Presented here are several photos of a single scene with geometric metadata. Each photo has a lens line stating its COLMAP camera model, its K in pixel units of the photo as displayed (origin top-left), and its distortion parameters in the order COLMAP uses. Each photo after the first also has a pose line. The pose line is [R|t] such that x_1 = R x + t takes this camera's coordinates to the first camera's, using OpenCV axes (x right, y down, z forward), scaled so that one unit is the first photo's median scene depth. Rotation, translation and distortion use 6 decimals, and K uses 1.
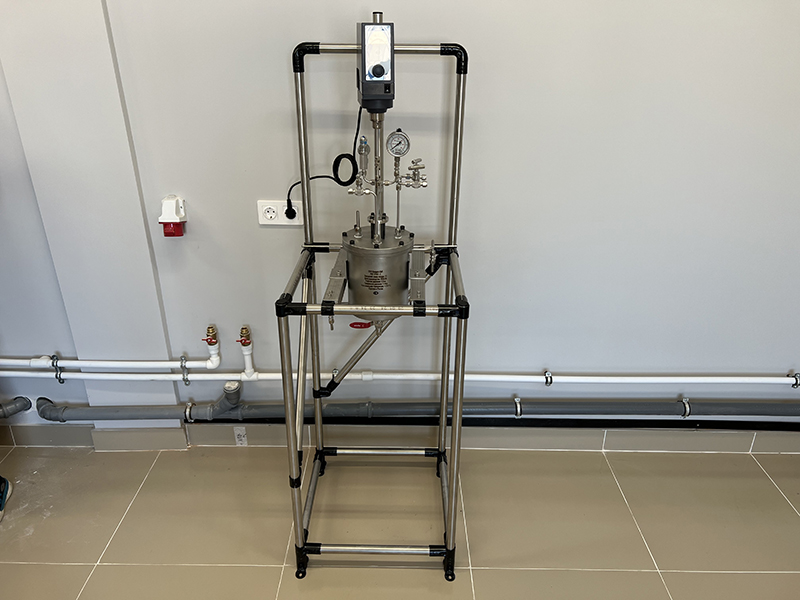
lens RADIAL K [[605.9, 0, 399.4], [0, 605.9, 300.6], [0, 0, 1]] dist [0.007295, 0.001141]
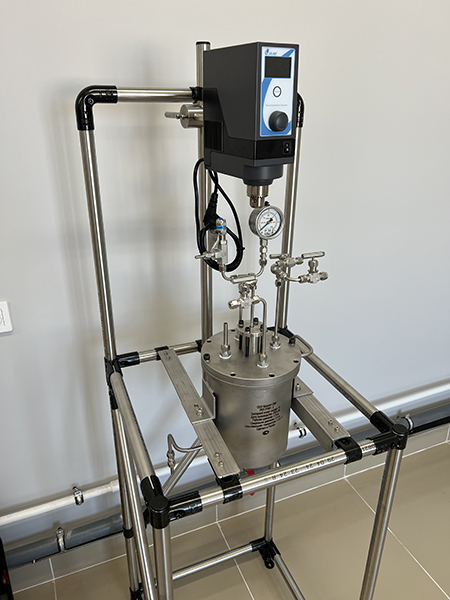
lens RADIAL K [[454.4, 0, 225.5], [0, 454.4, 299.0], [0, 0, 1]] dist [0.007295, 0.001141]
pose [[0.922537, -0.157317, 0.352387, -0.236408], [0.159998, 0.986879, 0.021707, -0.178887], [-0.351178, 0.036356, 0.935602, 0.483299]]
